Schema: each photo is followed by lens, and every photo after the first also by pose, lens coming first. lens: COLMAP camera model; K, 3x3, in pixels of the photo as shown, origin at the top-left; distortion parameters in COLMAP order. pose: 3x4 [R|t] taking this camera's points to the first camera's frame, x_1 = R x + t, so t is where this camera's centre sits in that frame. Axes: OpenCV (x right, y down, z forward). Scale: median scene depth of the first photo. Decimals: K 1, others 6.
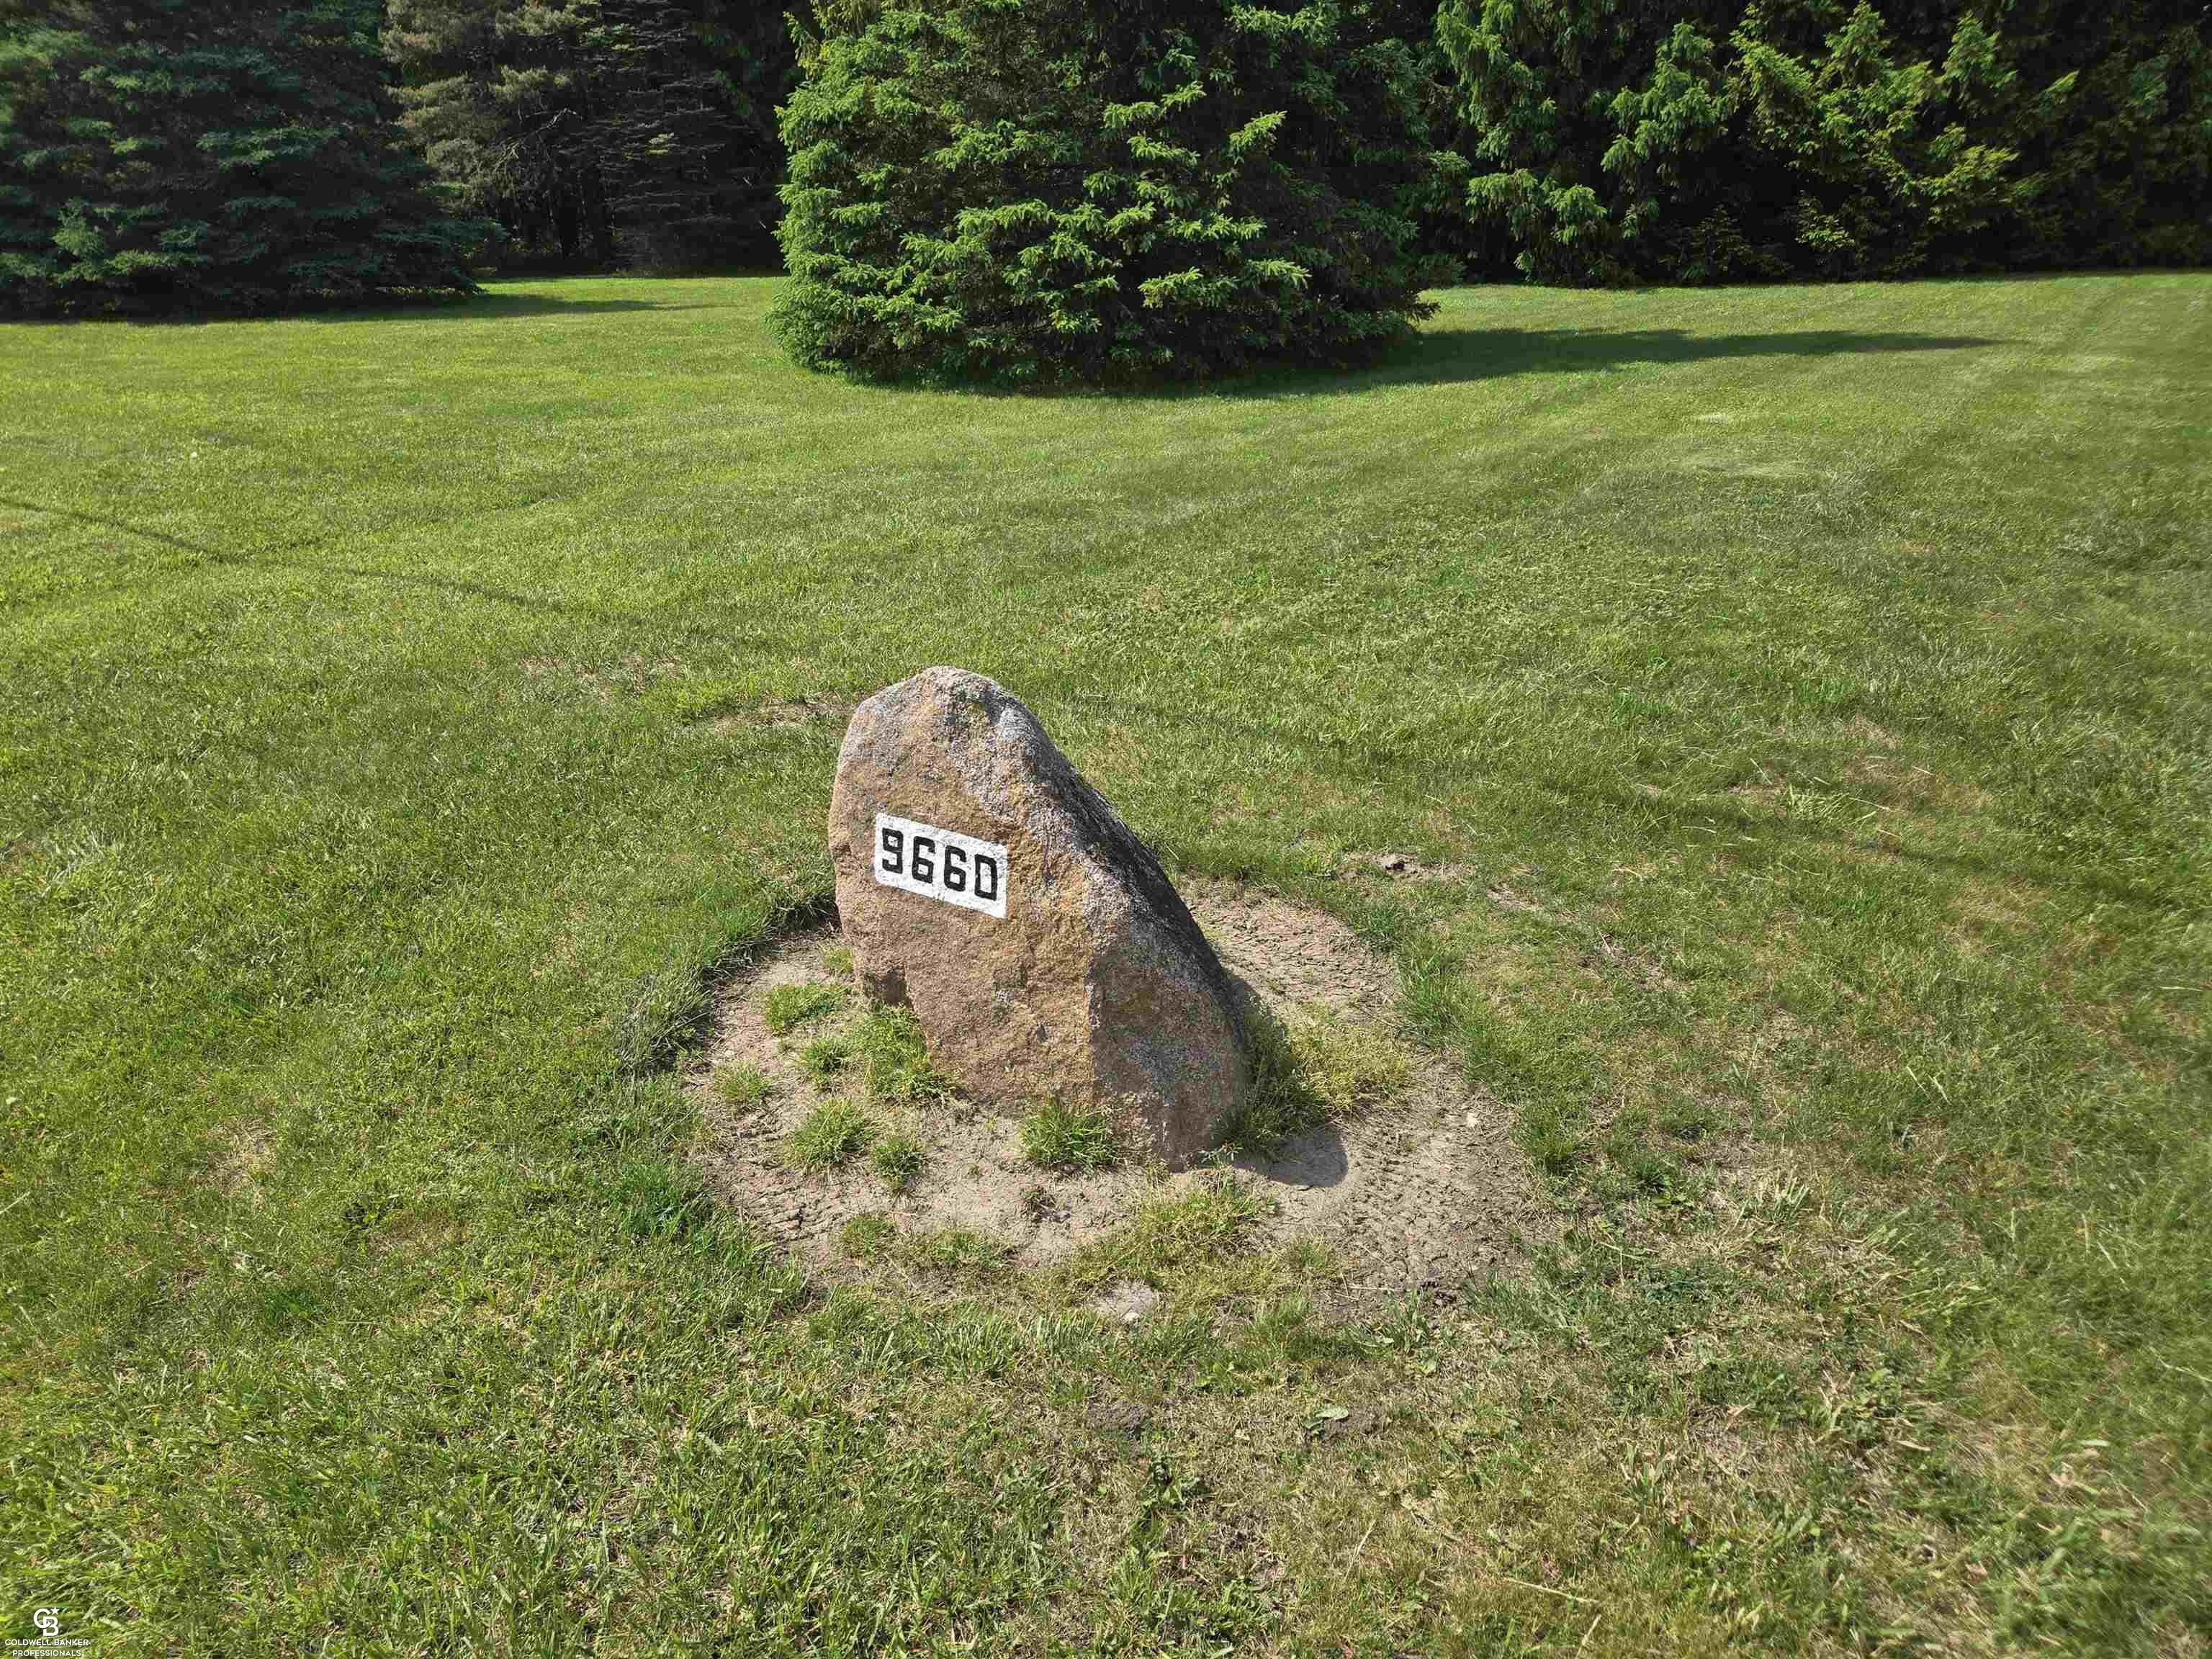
lens RADIAL K [[1483.8, 0, 1105.4], [0, 1483.8, 820.2], [0, 0, 1]] dist [-0.007117, -0.002601]
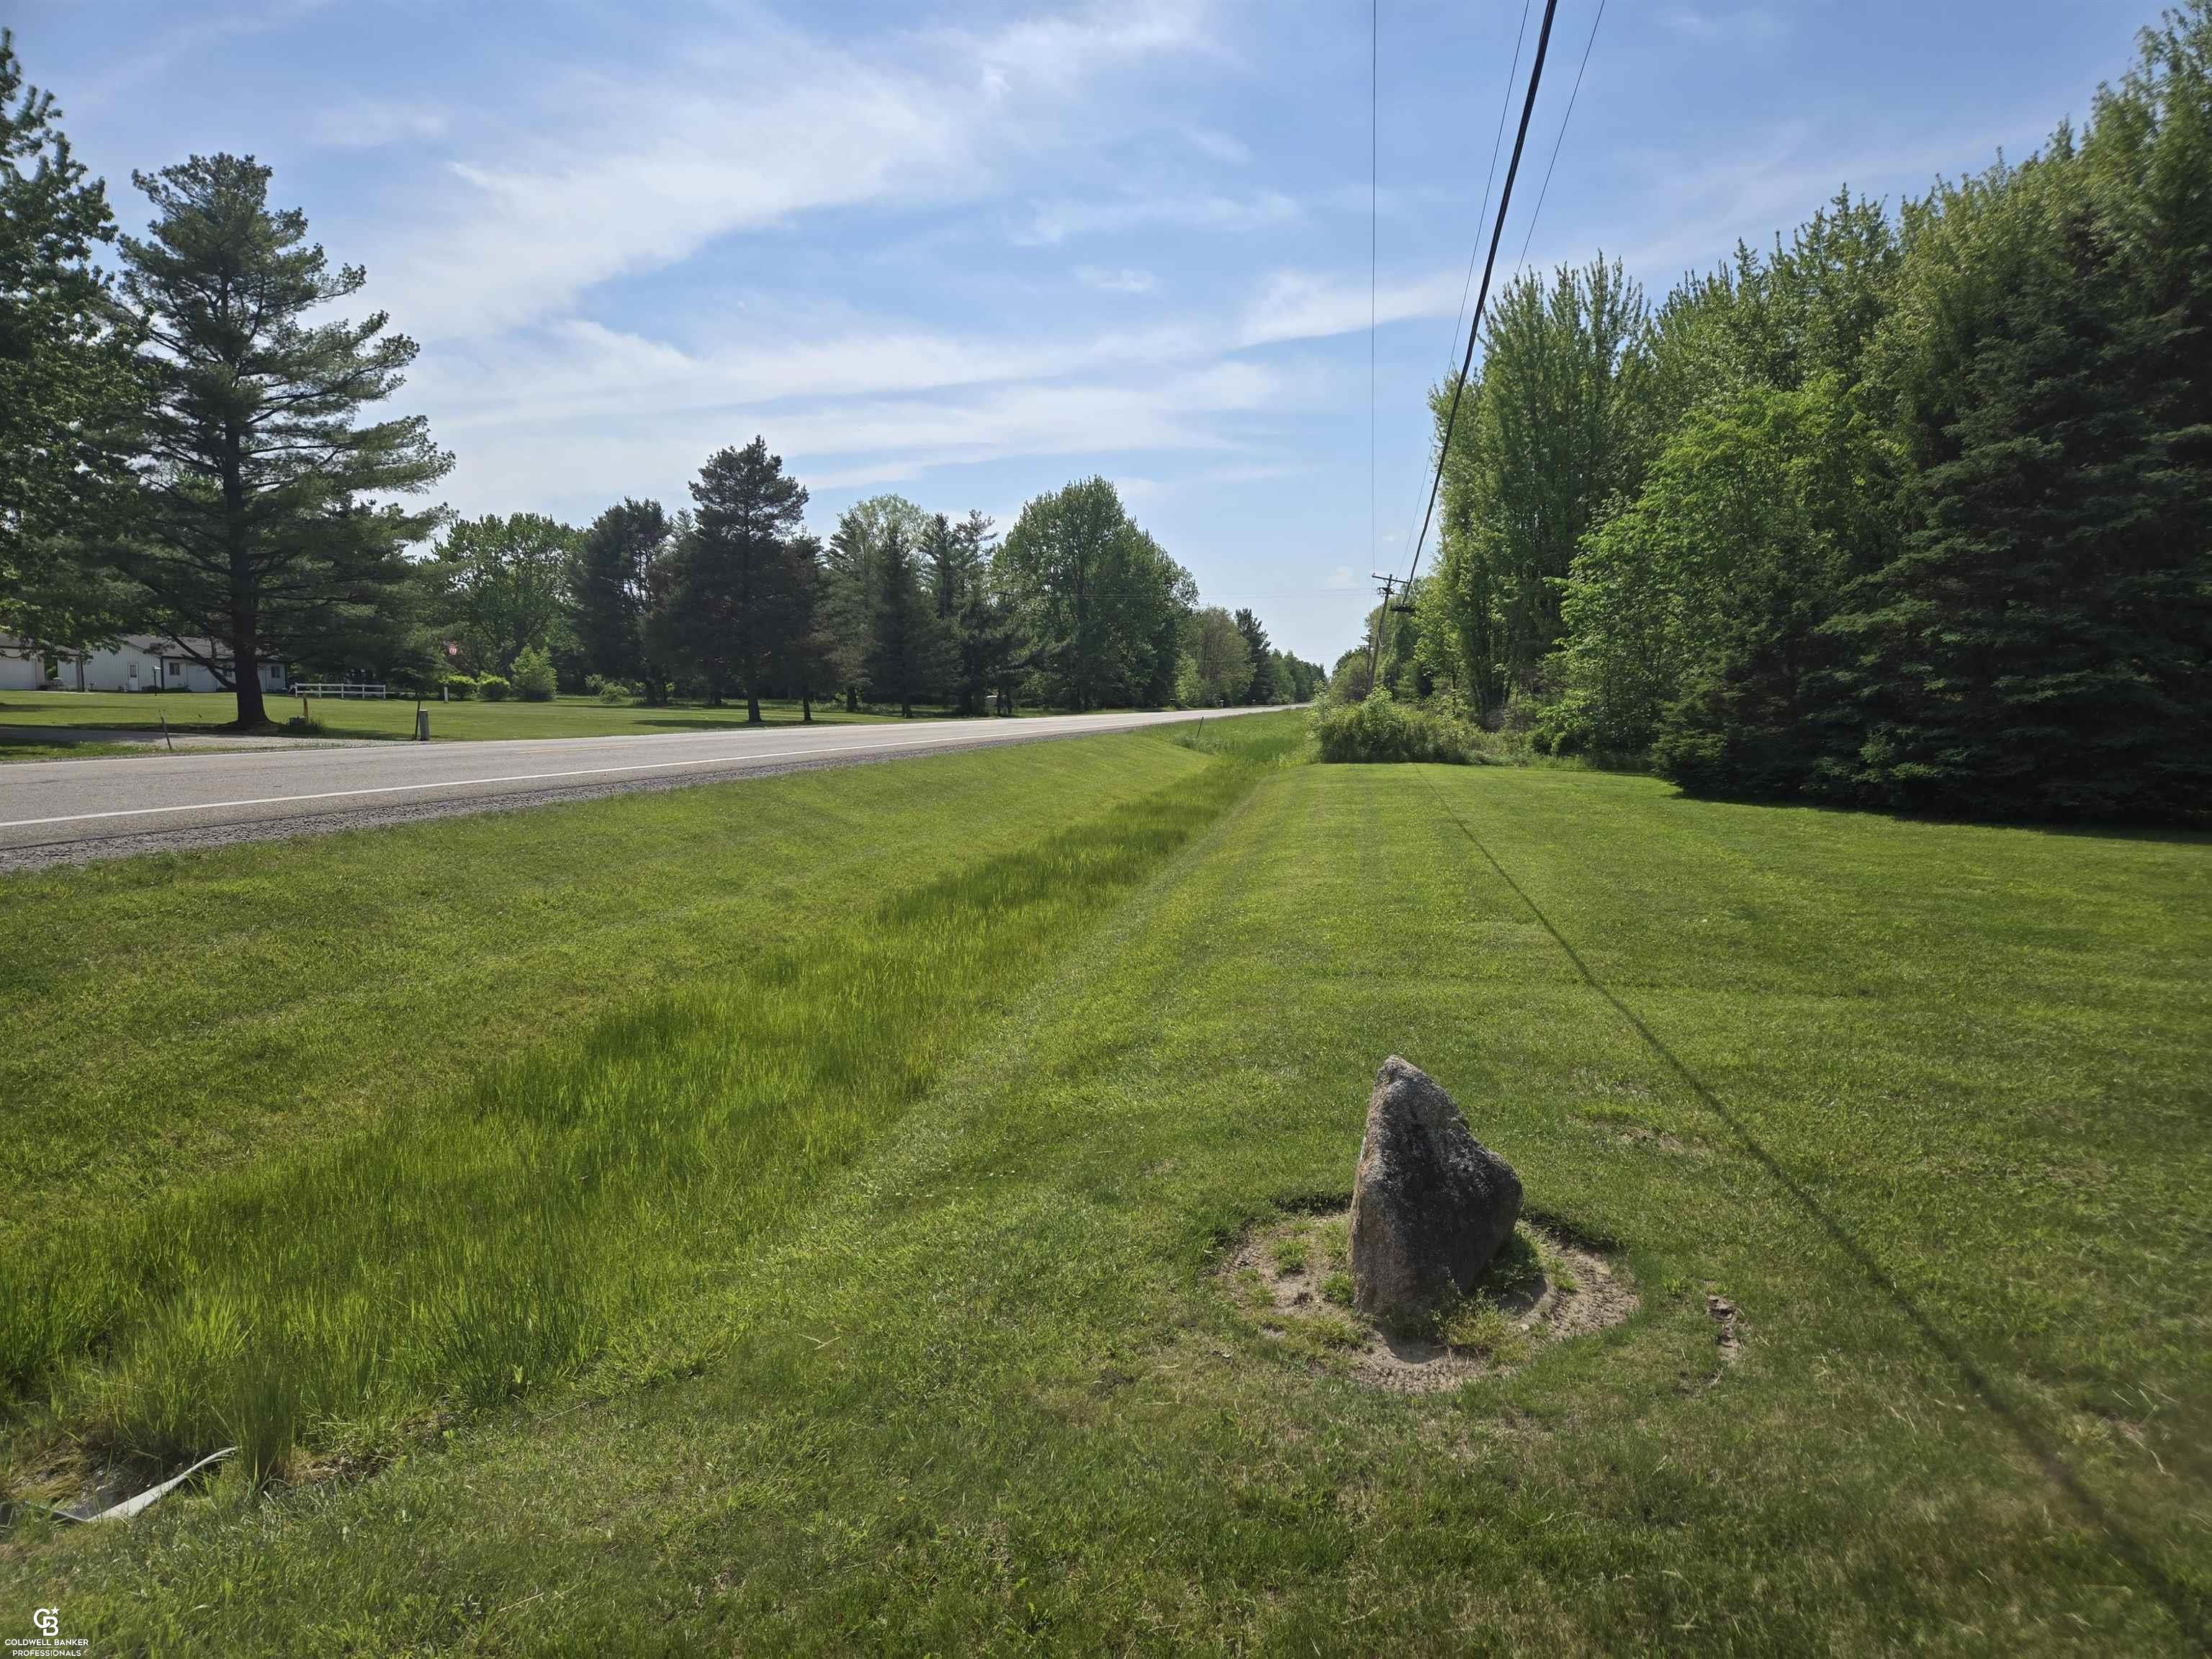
lens RADIAL K [[1483.8, 0, 1104.3], [0, 1483.8, 832.7], [0, 0, 1]] dist [-0.007117, -0.002601]
pose [[0.388405, 0.114801, -0.914310, 0.216265], [-0.380307, 0.923737, -0.045573, -0.018890], [0.839350, 0.365419, 0.402444, -0.042658]]
